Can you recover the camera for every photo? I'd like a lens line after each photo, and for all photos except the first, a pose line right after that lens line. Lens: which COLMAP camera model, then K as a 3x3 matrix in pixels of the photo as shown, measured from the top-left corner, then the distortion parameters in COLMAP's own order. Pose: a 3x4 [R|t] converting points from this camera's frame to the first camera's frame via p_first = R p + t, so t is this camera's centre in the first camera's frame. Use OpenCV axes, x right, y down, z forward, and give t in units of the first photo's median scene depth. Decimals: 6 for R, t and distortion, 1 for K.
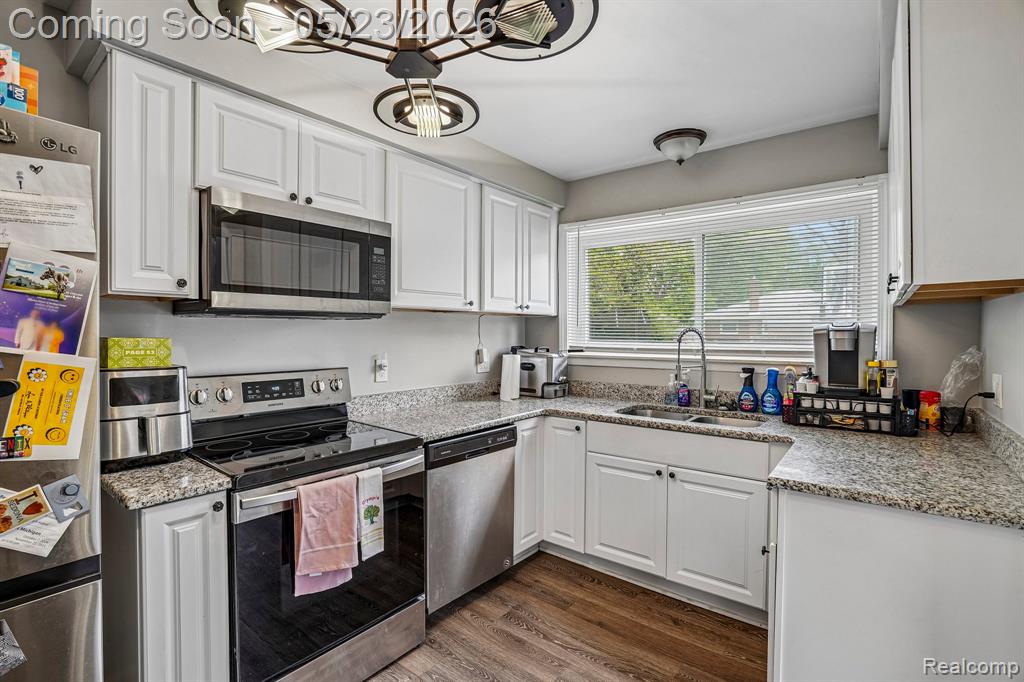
lens RADIAL K [[478.2, 0, 514.9], [0, 478.2, 337.7], [0, 0, 1]] dist [-0.064983, 0.023463]
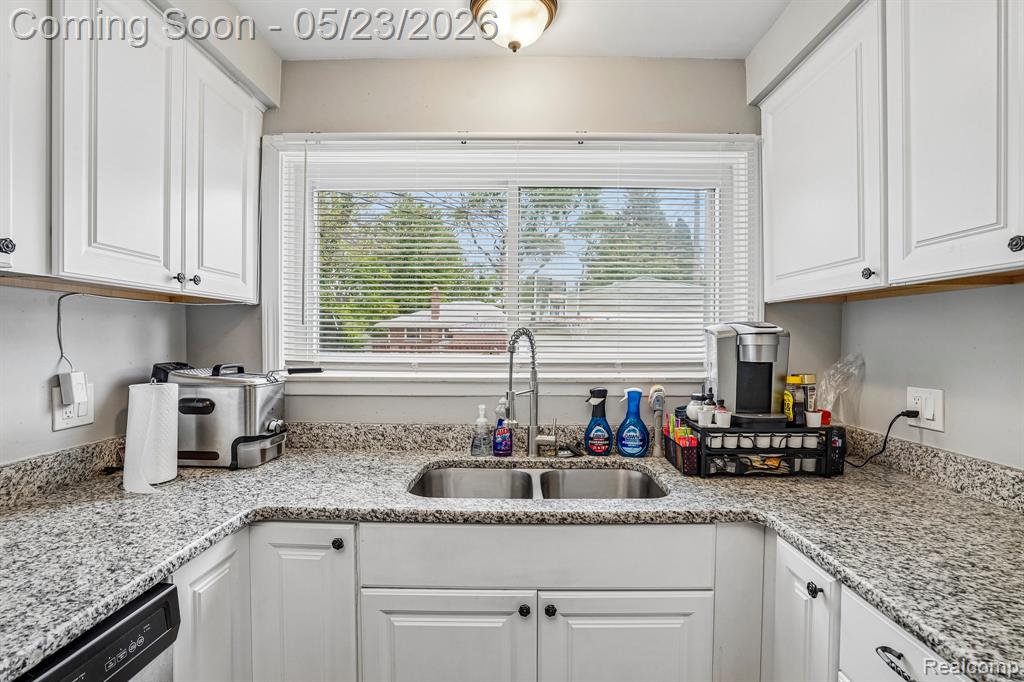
lens RADIAL K [[478.8, 0, 524.9], [0, 478.8, 348.5], [0, 0, 1]] dist [-0.057120, 0.022514]
pose [[0.784826, -0.008072, 0.619664, -0.005748], [0.003753, 0.999959, 0.008272, -0.000037], [-0.619705, -0.004166, 0.784824, 0.537395]]
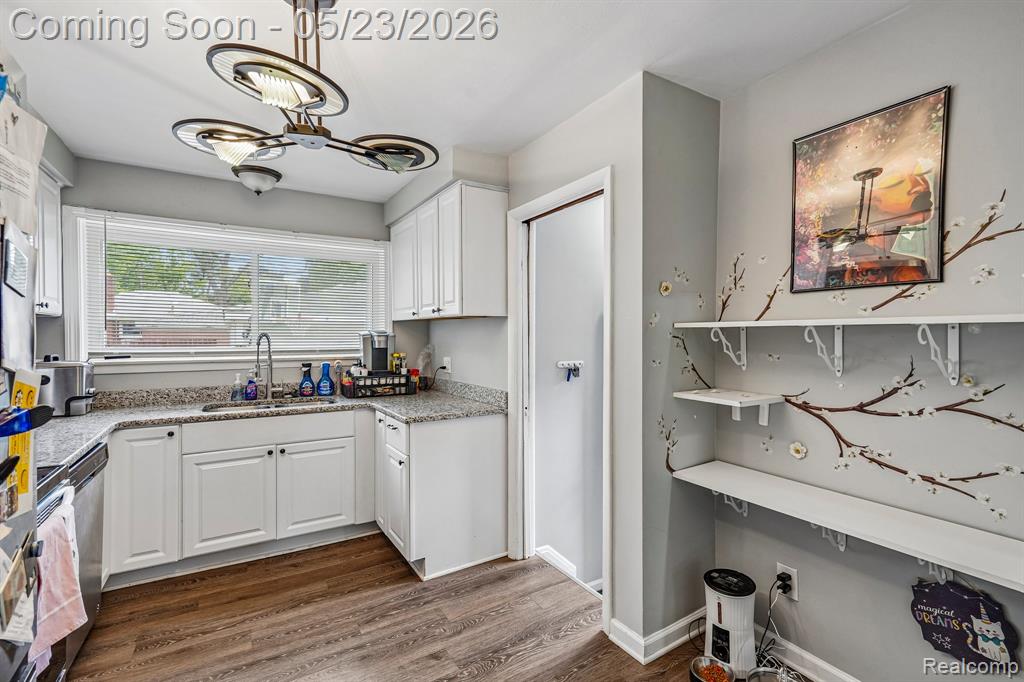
lens RADIAL K [[453.6, 0, 522.0], [0, 453.6, 338.2], [0, 0, 1]] dist [0.002253, 0.000439]
pose [[0.331560, -0.003168, 0.943429, -0.514620], [0.009272, 0.999957, 0.000099, -0.001553], [-0.943389, 0.008714, 0.331575, 0.002612]]
